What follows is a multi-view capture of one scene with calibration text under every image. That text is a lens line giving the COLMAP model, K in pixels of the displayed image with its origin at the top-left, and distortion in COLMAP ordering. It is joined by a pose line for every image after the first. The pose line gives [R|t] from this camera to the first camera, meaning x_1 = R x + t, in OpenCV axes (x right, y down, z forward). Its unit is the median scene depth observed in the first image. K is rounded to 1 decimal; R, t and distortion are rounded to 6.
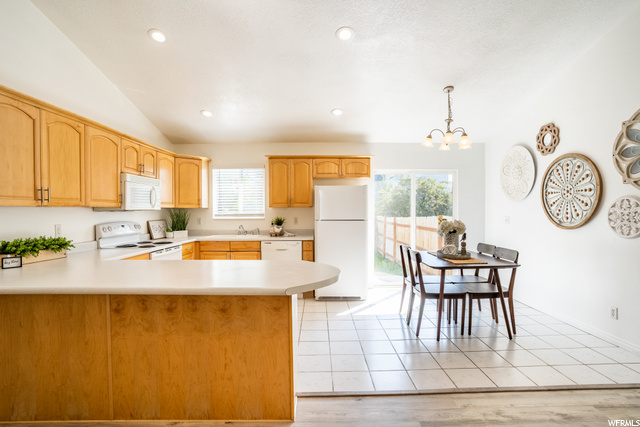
lens RADIAL K [[314.5, 0, 319.8], [0, 314.5, 215.2], [0, 0, 1]] dist [-0.077742, 0.033319]
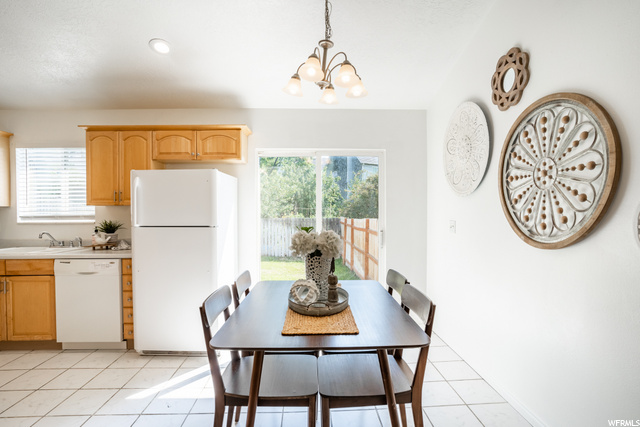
lens RADIAL K [[314.5, 0, 319.8], [0, 314.5, 215.2], [0, 0, 1]] dist [-0.077742, 0.033319]
pose [[0.999444, 0.000968, 0.033323, 0.398582], [-0.000977, 0.999999, 0.000251, -0.007864], [-0.033323, -0.000283, 0.999445, 0.473248]]
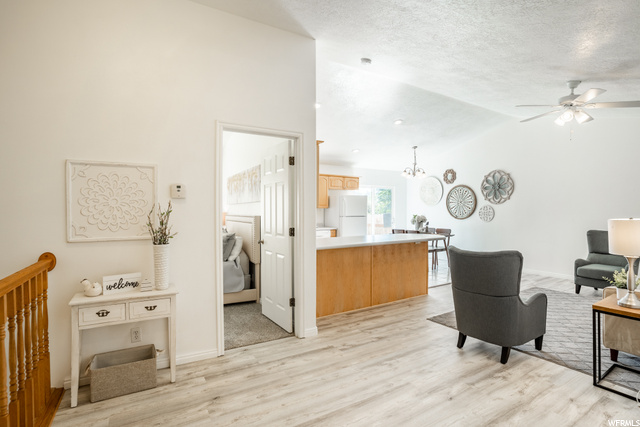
lens RADIAL K [[314.5, 0, 319.8], [0, 314.5, 215.2], [0, 0, 1]] dist [-0.077742, 0.033319]
pose [[0.862641, -0.004117, 0.505800, -1.104900], [0.003521, 0.999992, 0.002135, 0.007025], [-0.505804, -0.000061, 0.862648, -0.389476]]
